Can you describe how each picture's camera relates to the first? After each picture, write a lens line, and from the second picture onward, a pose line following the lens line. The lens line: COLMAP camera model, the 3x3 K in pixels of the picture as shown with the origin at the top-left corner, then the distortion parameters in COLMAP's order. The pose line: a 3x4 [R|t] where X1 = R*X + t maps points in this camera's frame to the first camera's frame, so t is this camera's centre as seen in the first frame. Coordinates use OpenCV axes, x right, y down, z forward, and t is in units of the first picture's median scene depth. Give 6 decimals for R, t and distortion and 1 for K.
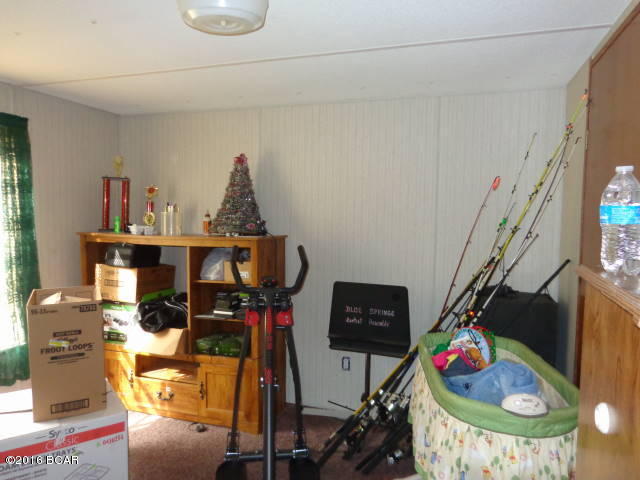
lens RADIAL K [[444.3, 0, 320.5], [0, 444.3, 241.8], [0, 0, 1]] dist [-0.001770, -0.000925]
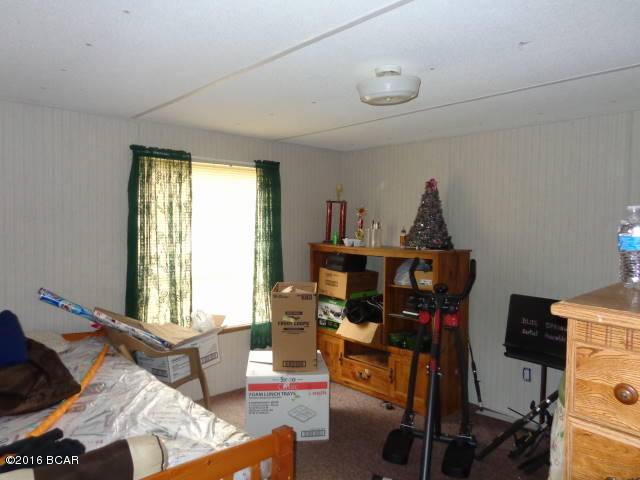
lens RADIAL K [[444.3, 0, 320.0], [0, 444.3, 238.8], [0, 0, 1]] dist [-0.001770, -0.000925]
pose [[0.873338, 0.015286, -0.486875, 0.148451], [-0.030994, 0.999226, -0.024224, -0.003745], [0.486128, 0.036246, 0.873136, -0.169559]]
